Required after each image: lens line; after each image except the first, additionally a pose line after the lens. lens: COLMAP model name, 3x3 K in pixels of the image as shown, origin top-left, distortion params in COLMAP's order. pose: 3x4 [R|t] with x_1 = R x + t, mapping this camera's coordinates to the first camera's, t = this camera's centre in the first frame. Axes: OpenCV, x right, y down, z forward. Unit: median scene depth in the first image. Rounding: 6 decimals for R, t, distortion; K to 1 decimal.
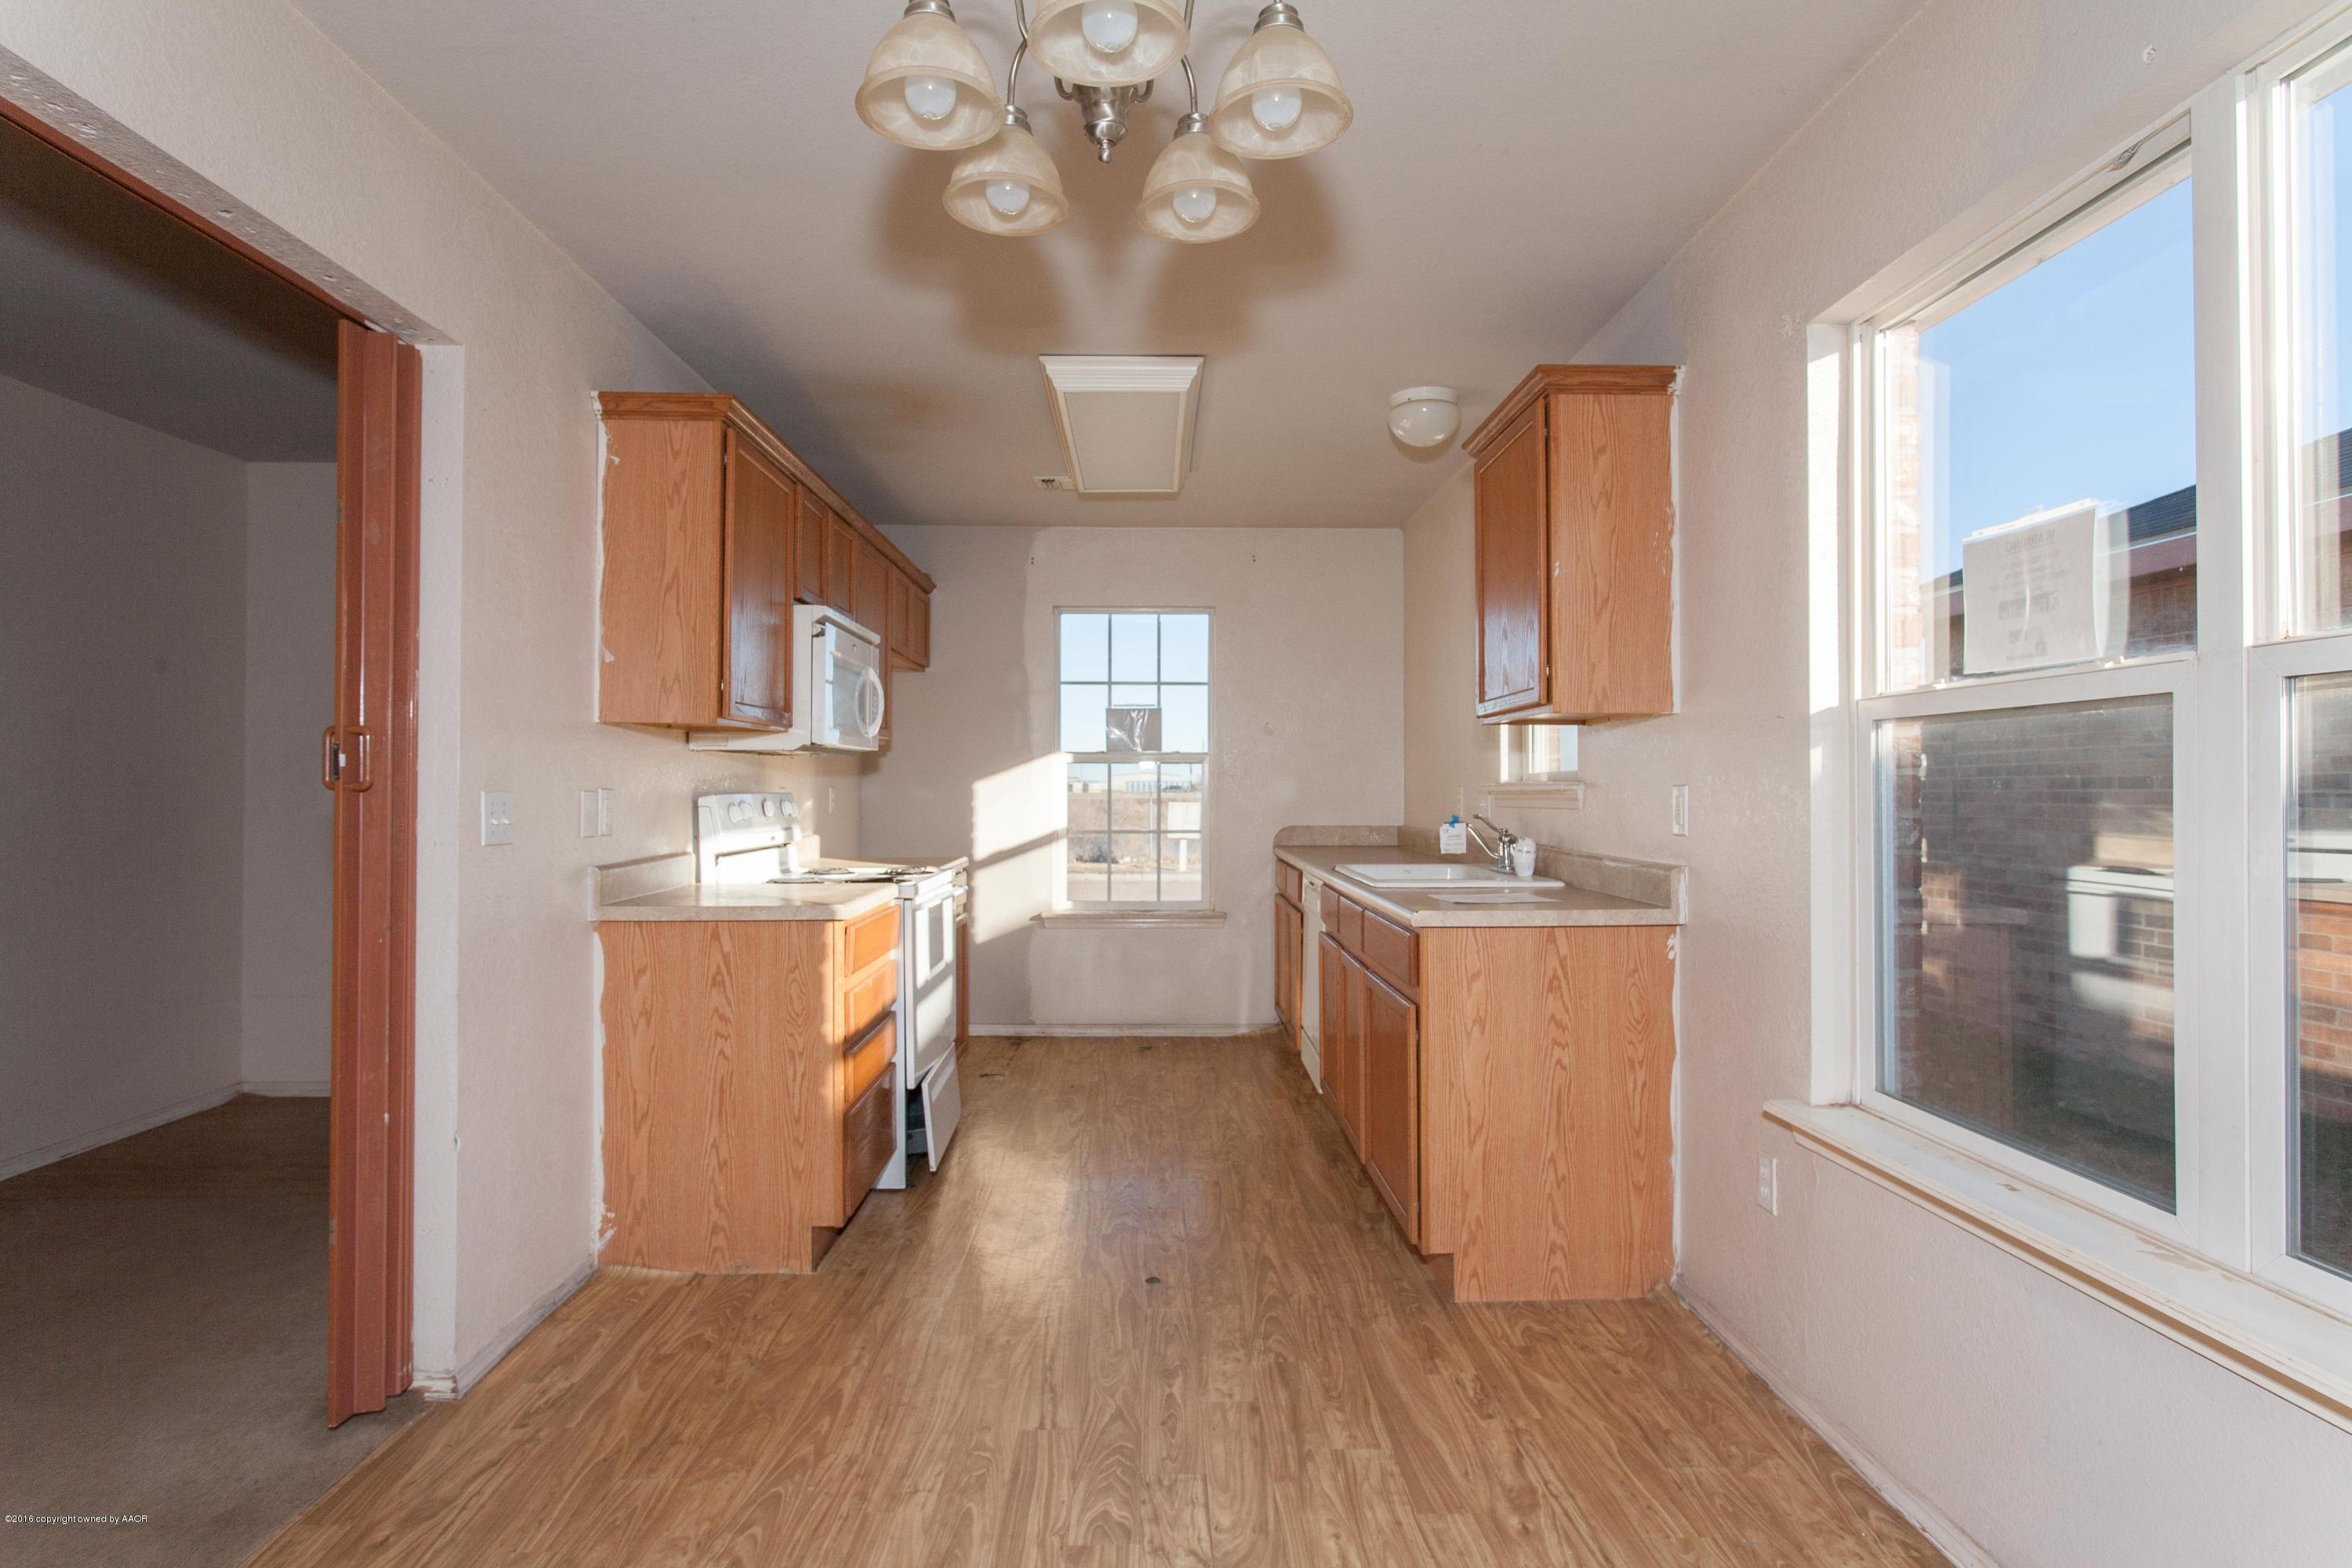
lens RADIAL K [[1228.6, 0, 1175.1], [0, 1228.6, 777.3], [0, 0, 1]] dist [-0.004619, -0.000180]
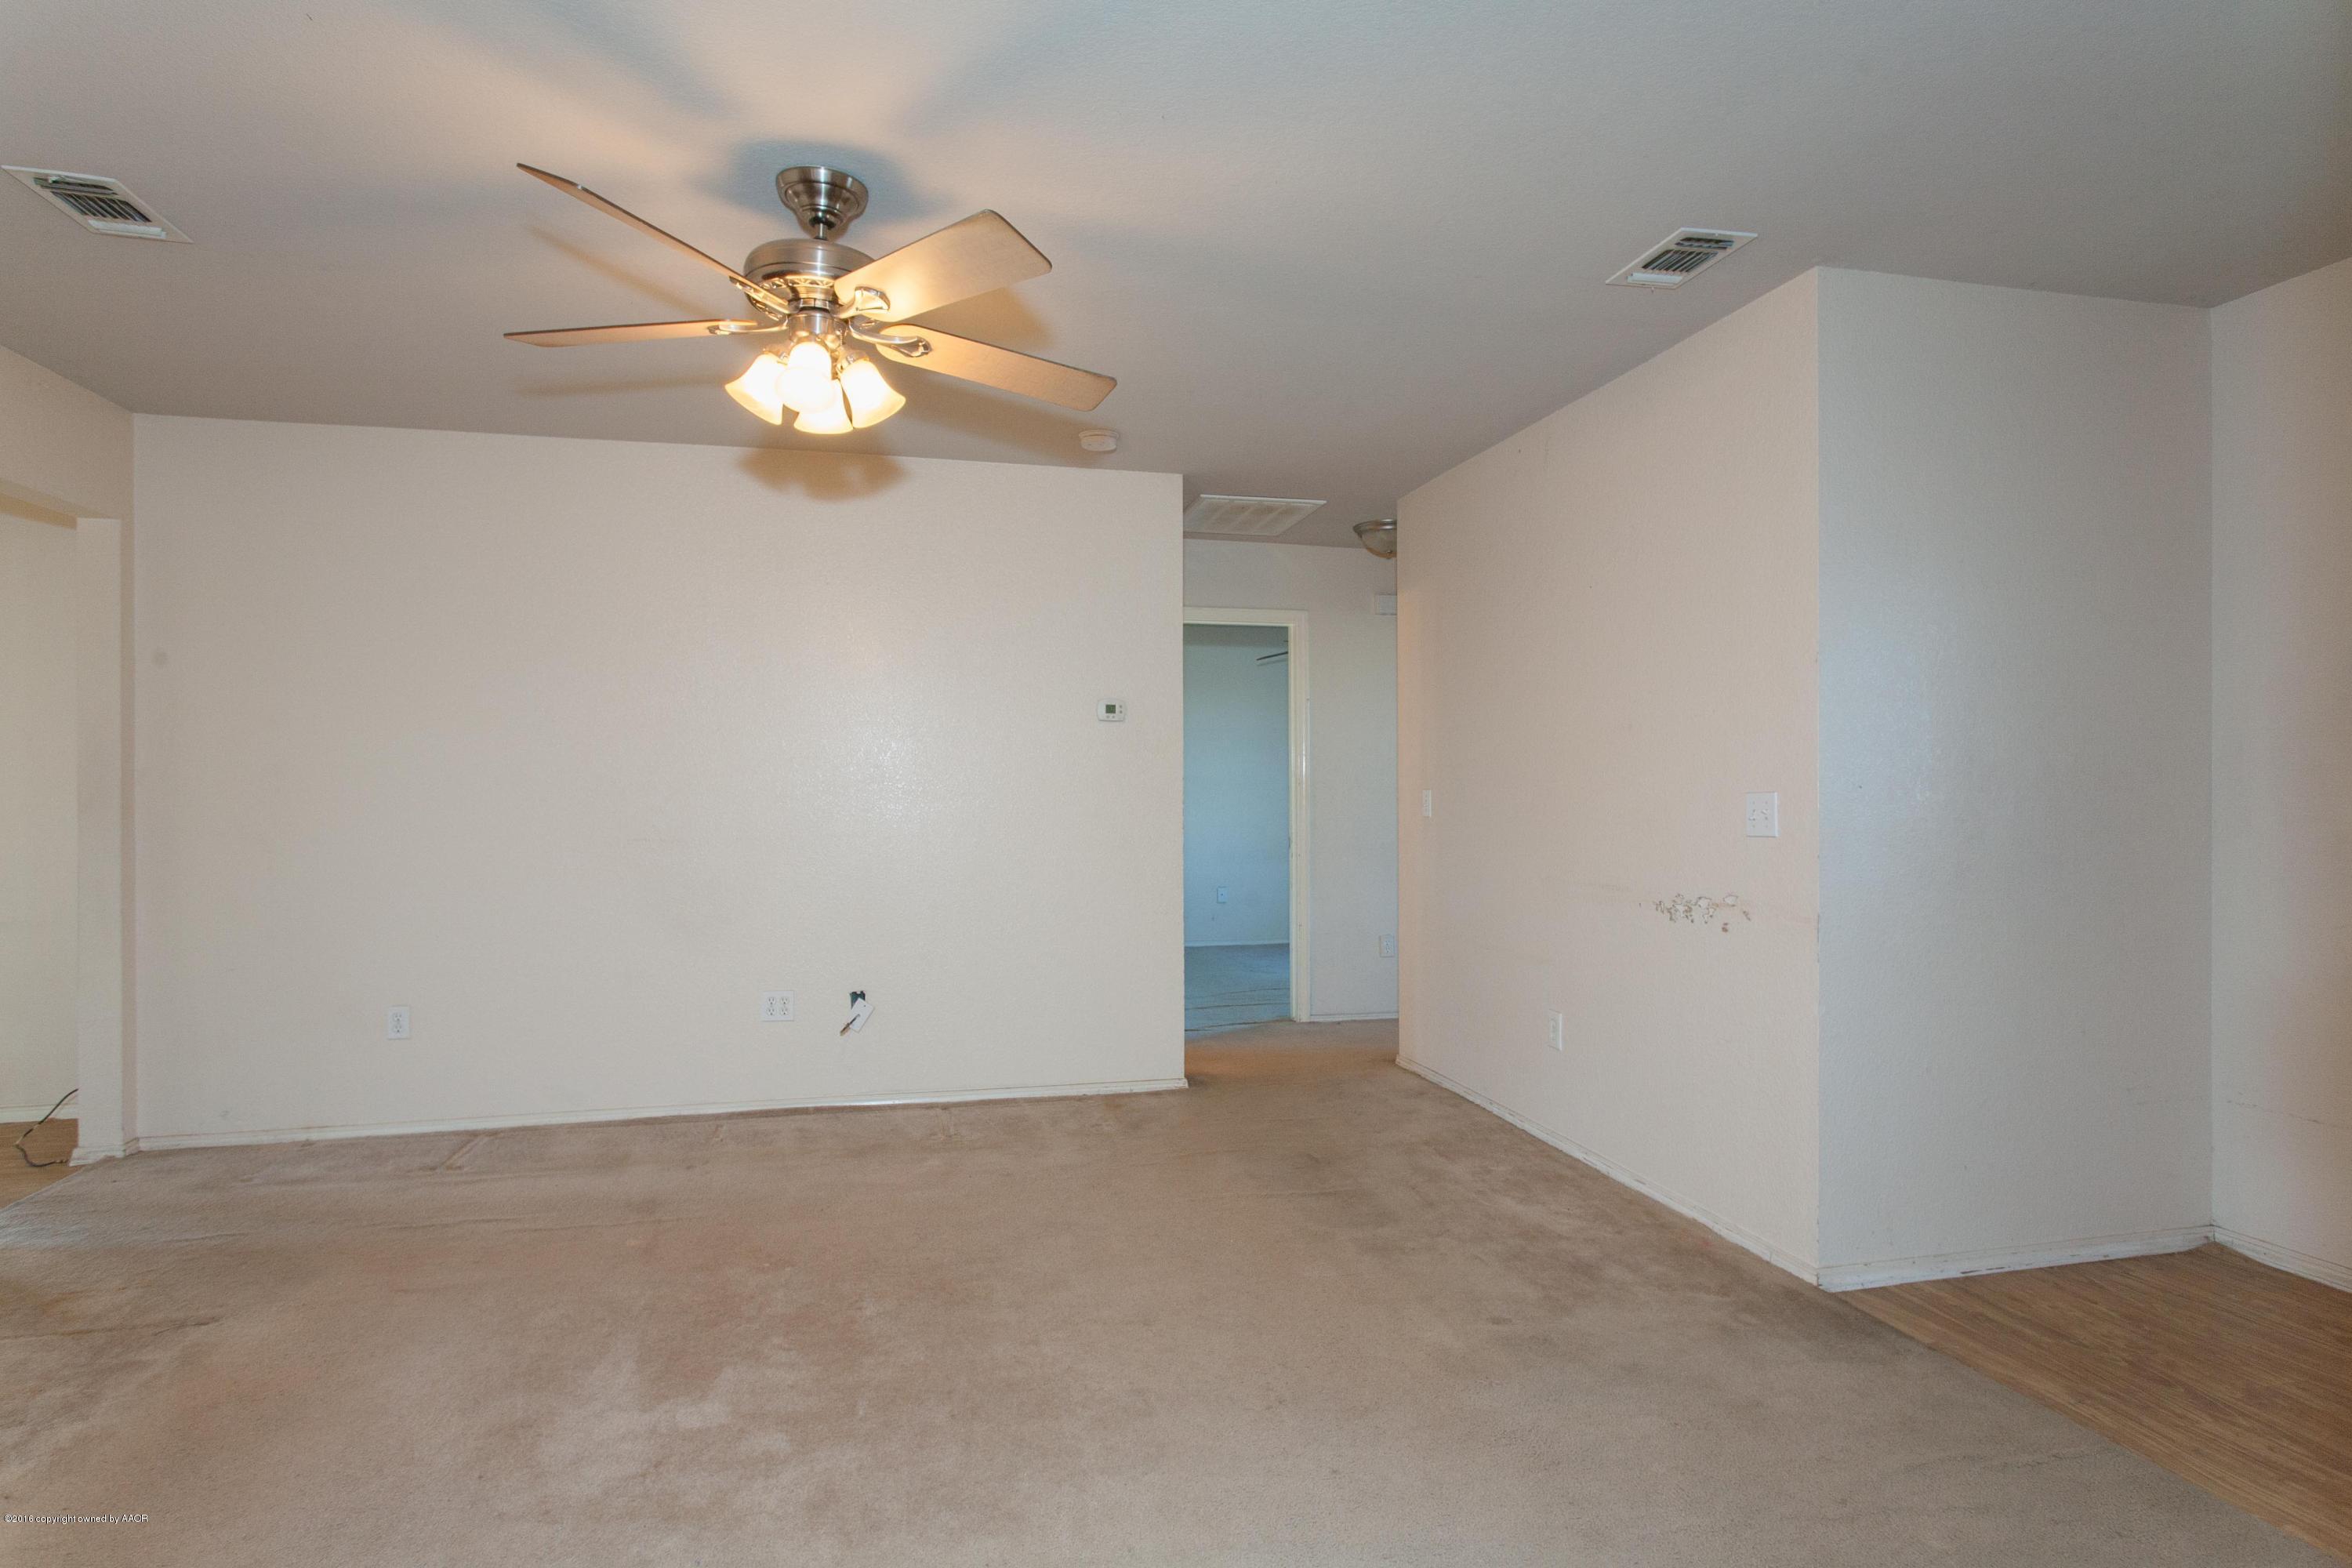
lens RADIAL K [[1228.6, 0, 1178.9], [0, 1228.6, 796.3], [0, 0, 1]] dist [-0.004619, -0.000180]
pose [[0.199323, -0.003683, -0.979927, -0.324167], [0.008507, 0.999962, -0.002028, 0.007598], [0.979897, -0.007932, 0.199347, 0.470516]]
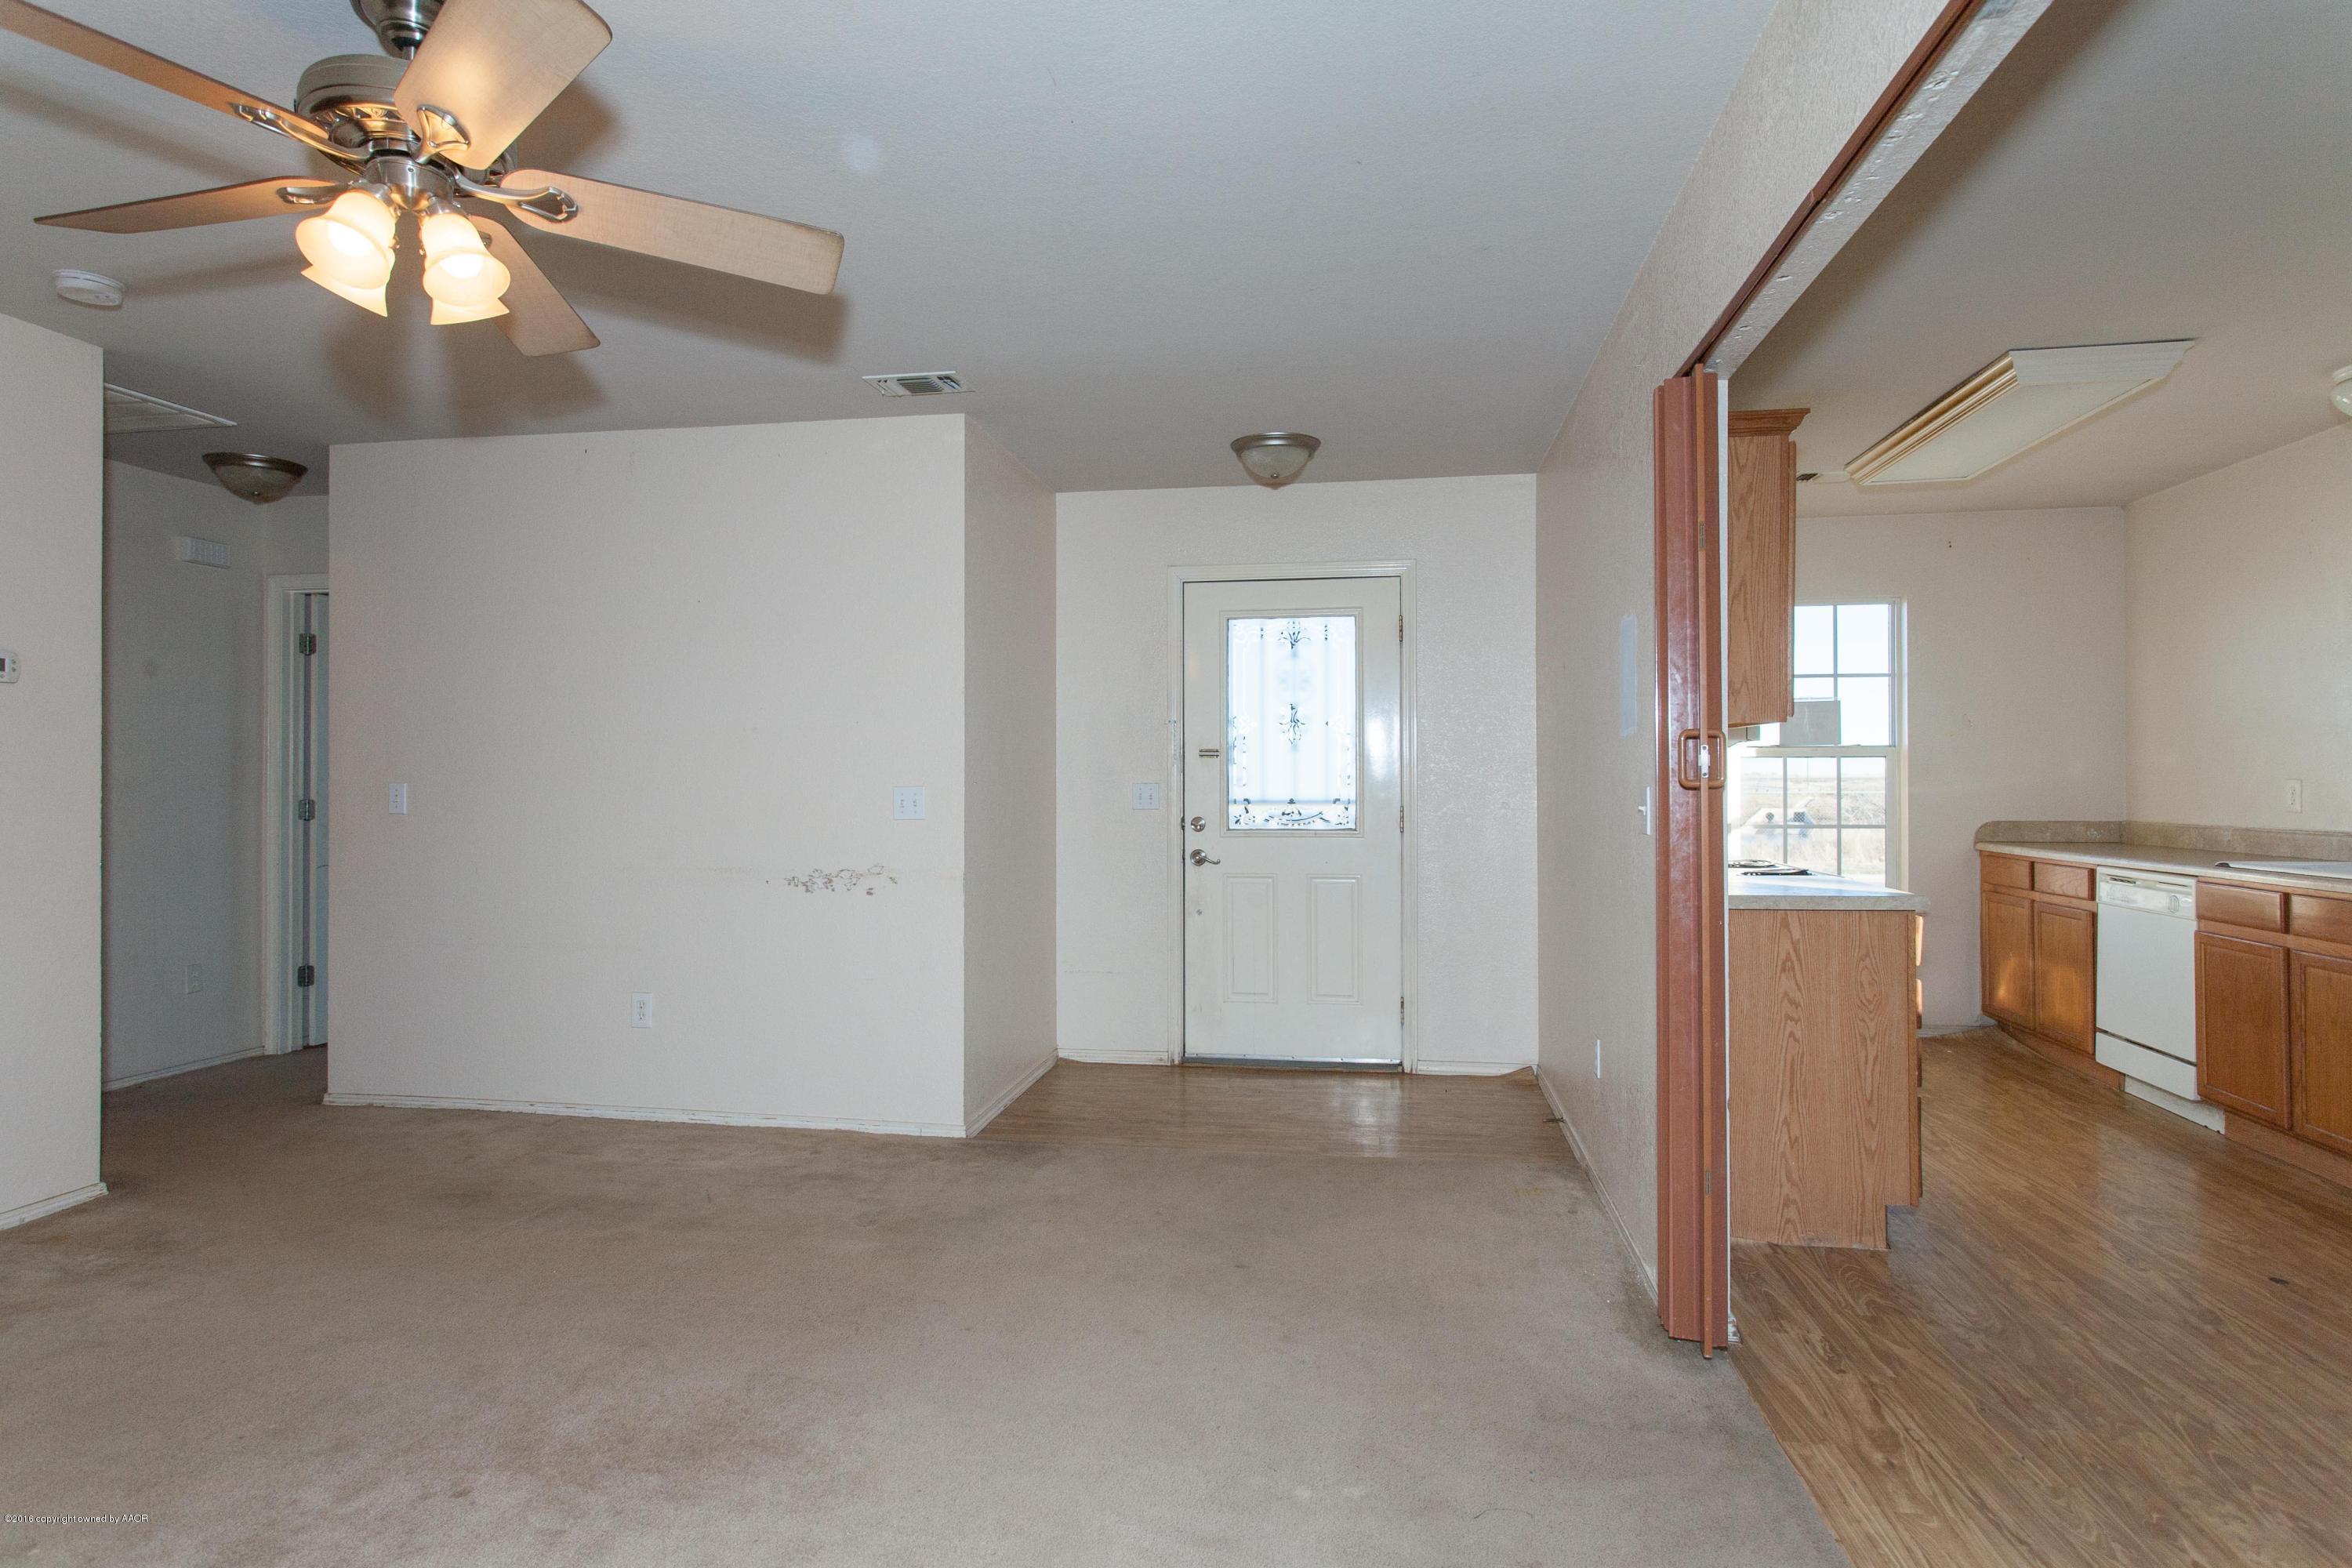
lens RADIAL K [[1228.6, 0, 1166.1], [0, 1228.6, 777.9], [0, 0, 1]] dist [-0.004619, -0.000180]
pose [[0.977559, -0.009054, -0.210468, -0.670480], [0.009551, 0.999953, 0.001343, -0.002494], [0.210446, -0.003323, 0.977600, -0.140410]]
